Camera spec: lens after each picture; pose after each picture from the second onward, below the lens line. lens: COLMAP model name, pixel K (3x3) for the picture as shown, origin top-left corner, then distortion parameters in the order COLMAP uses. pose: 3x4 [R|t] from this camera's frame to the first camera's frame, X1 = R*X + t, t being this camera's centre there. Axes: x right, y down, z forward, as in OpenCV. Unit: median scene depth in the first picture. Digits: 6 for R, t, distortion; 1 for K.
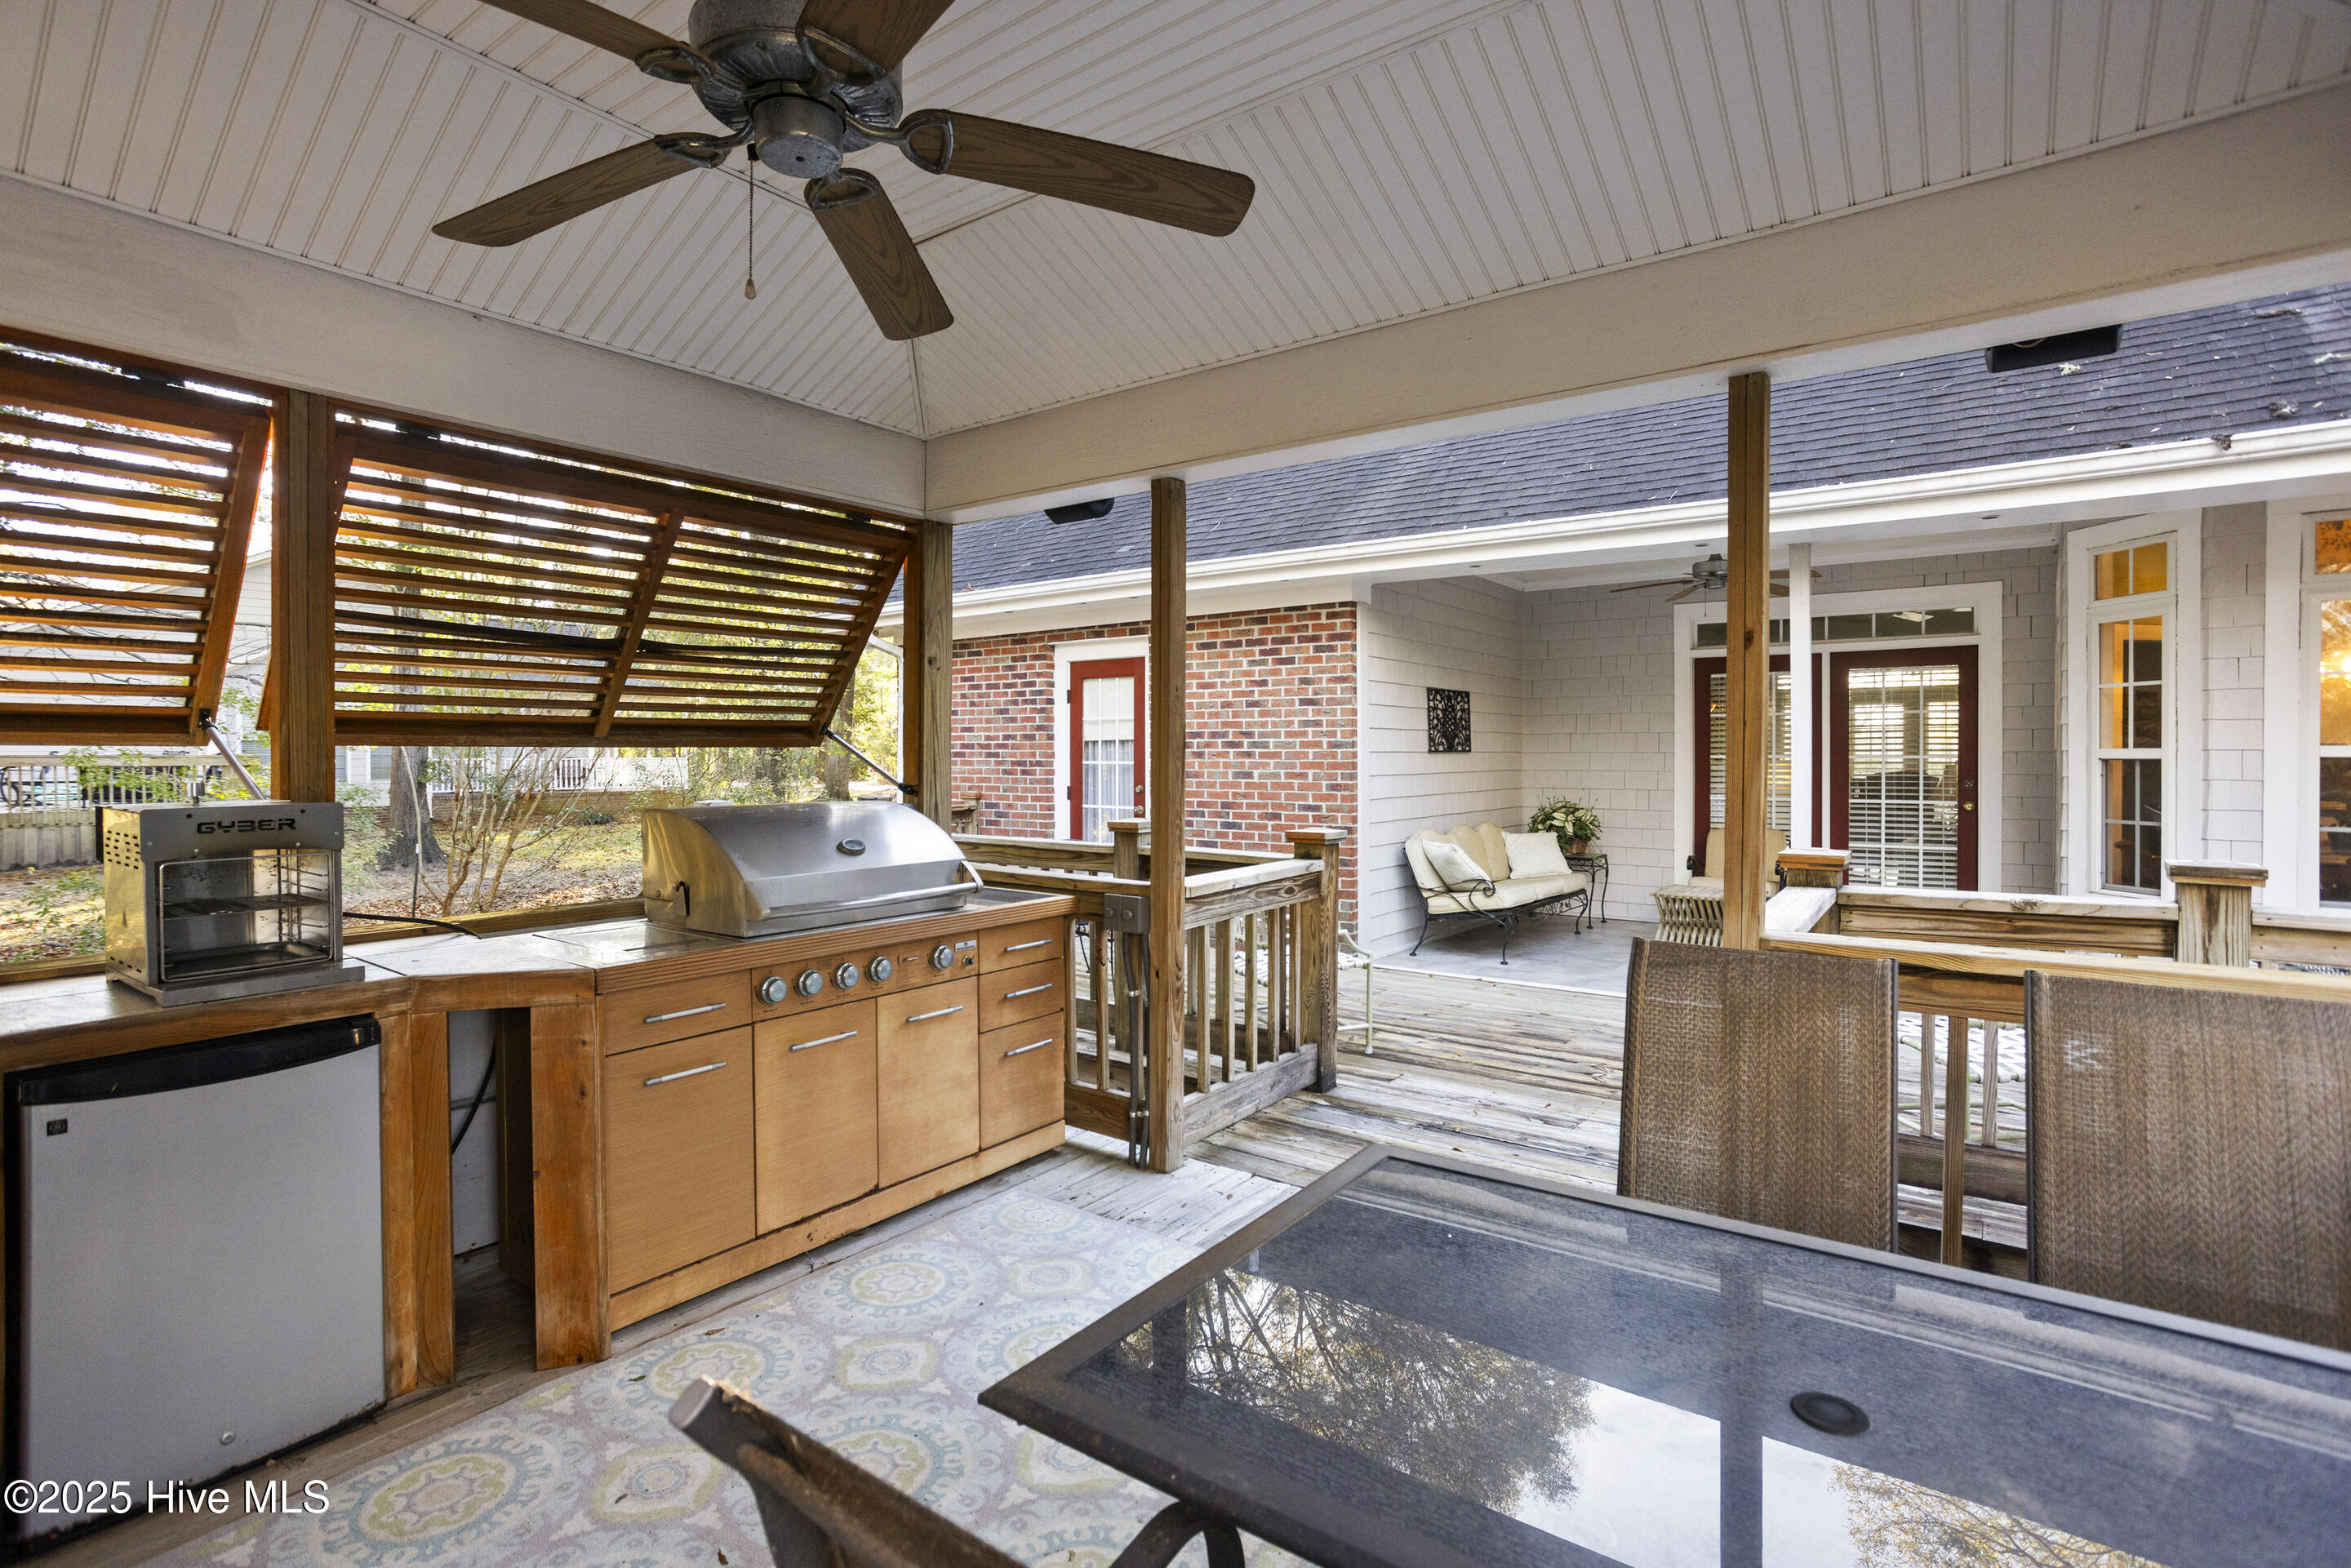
lens RADIAL K [[1126.6, 0, 1168.8], [0, 1126.6, 778.5], [0, 0, 1]] dist [-0.057263, 0.043504]
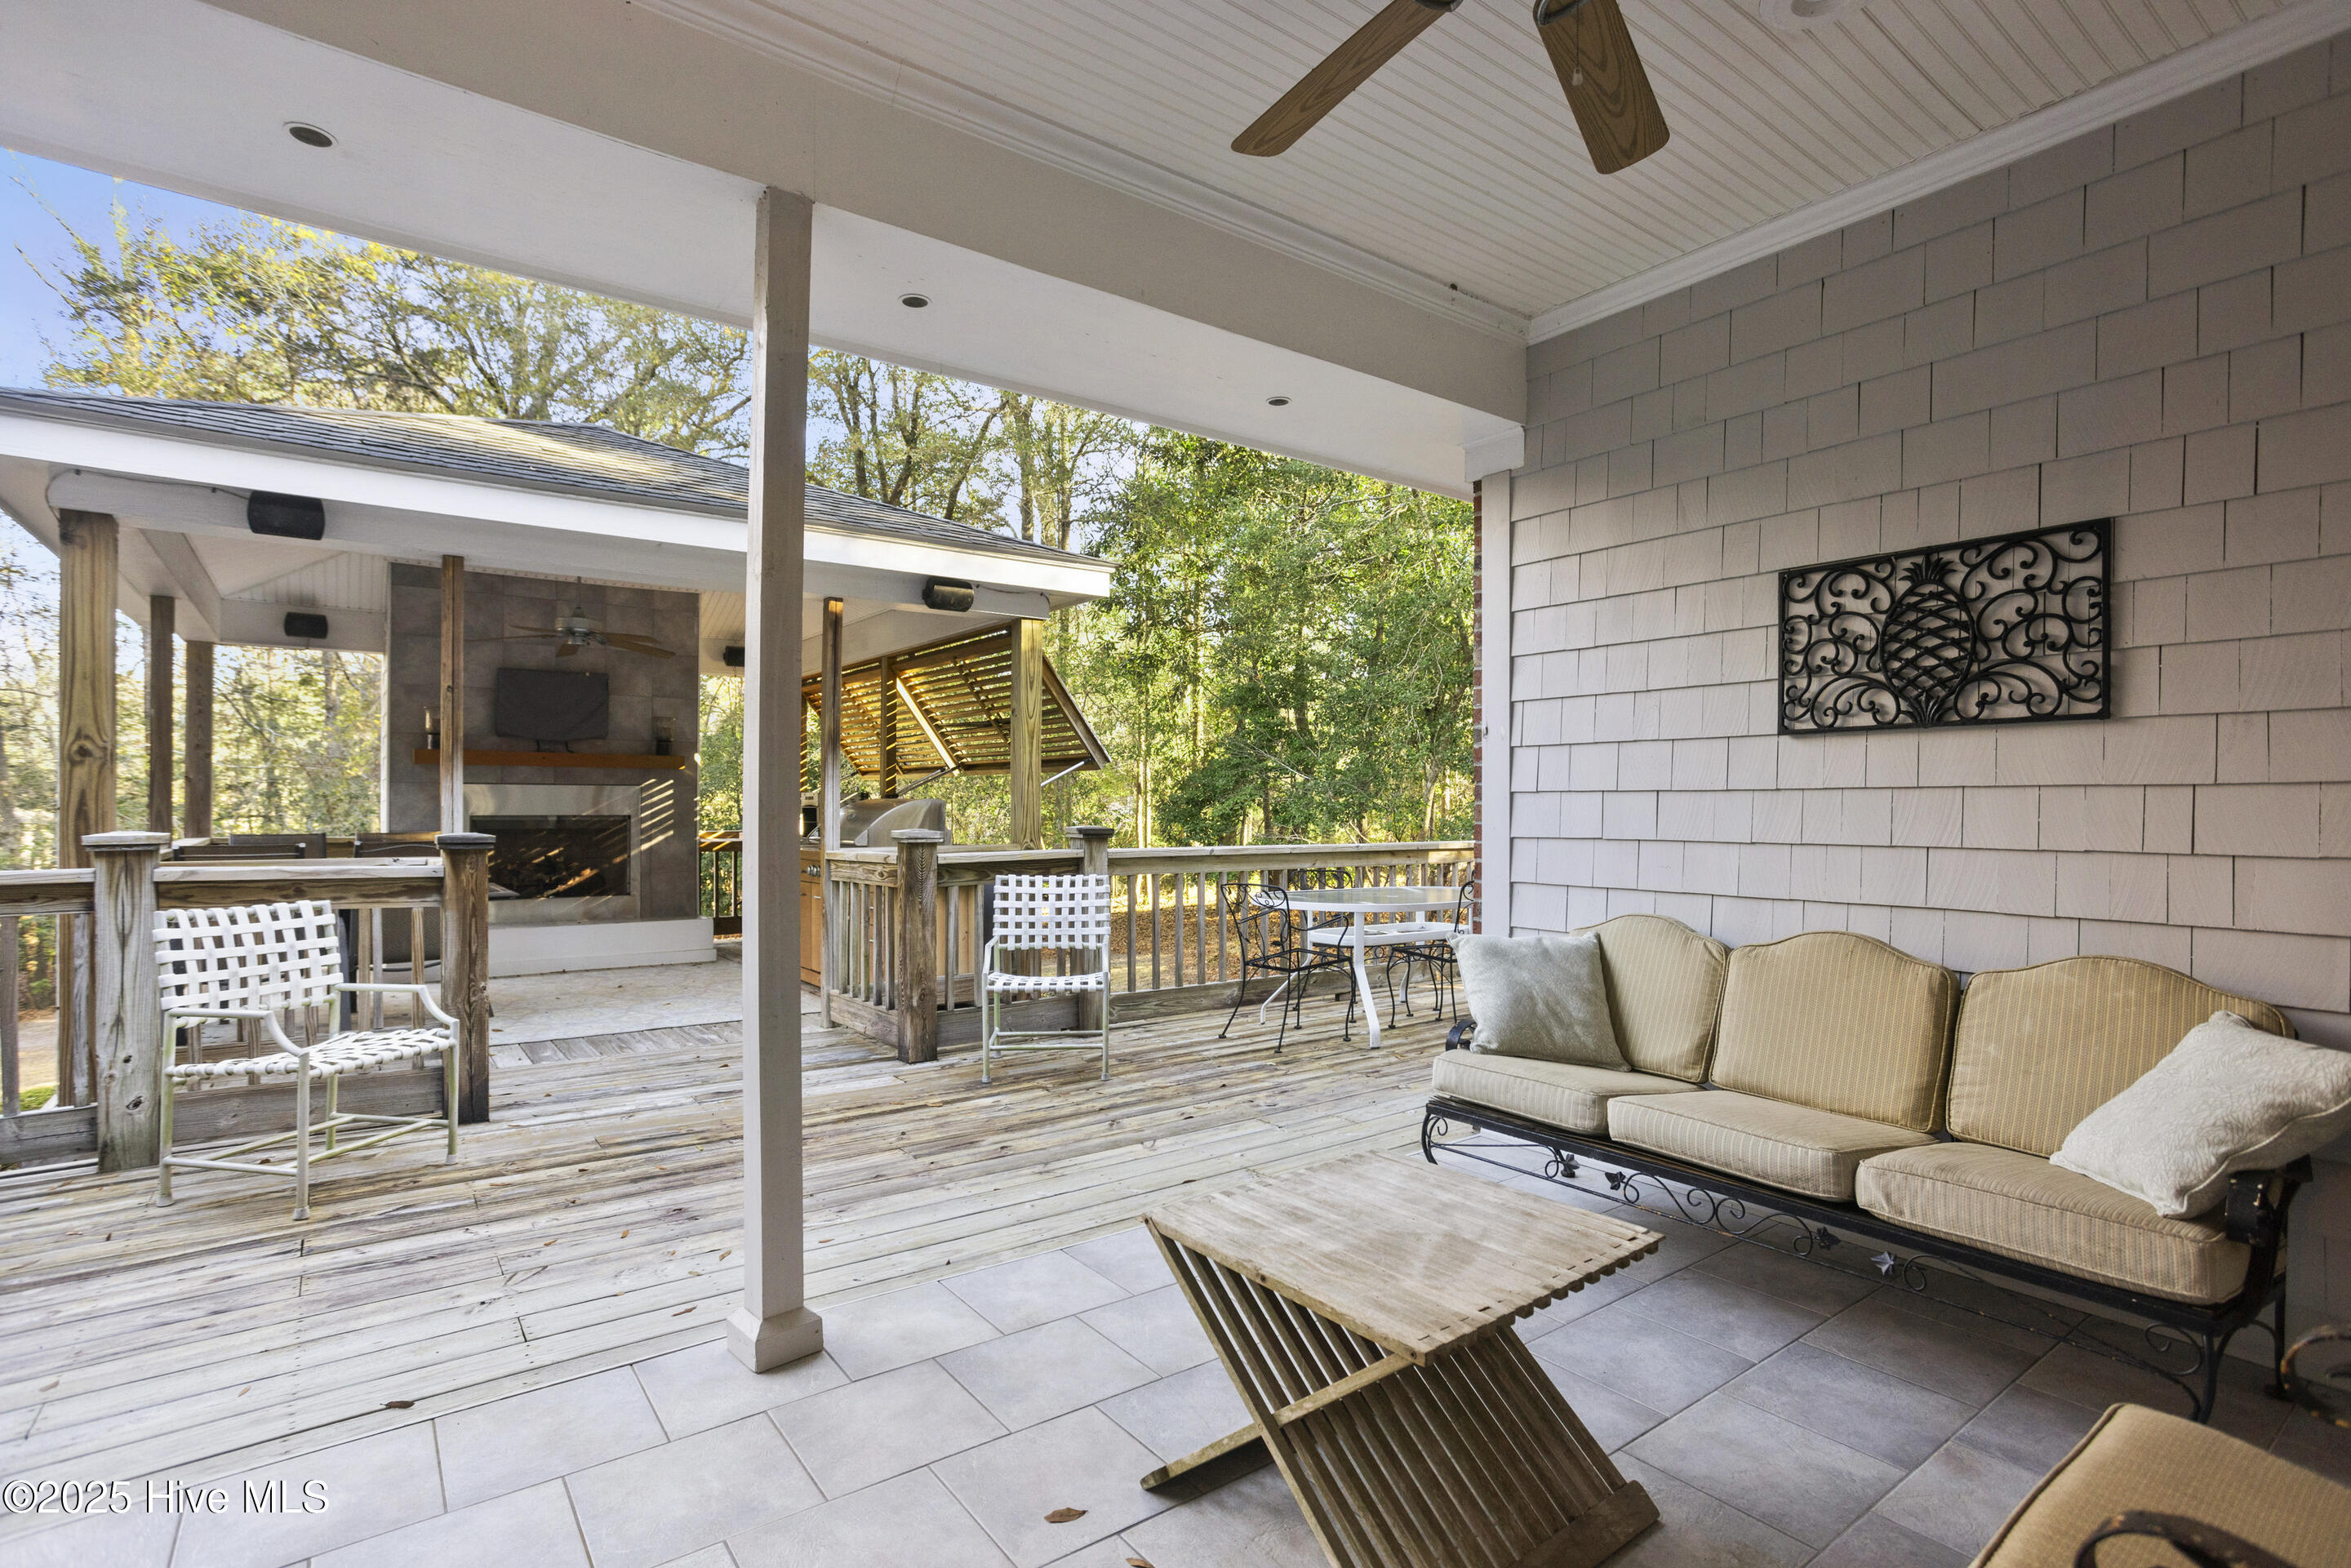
lens RADIAL K [[1126.6, 0, 1168.8], [0, 1126.6, 778.5], [0, 0, 1]] dist [-0.057263, 0.043504]
pose [[-0.285142, -0.022457, -0.958222, 1.455135], [-0.020802, 0.999635, -0.017237, 0.004616], [0.958260, 0.015018, -0.285505, 1.990036]]
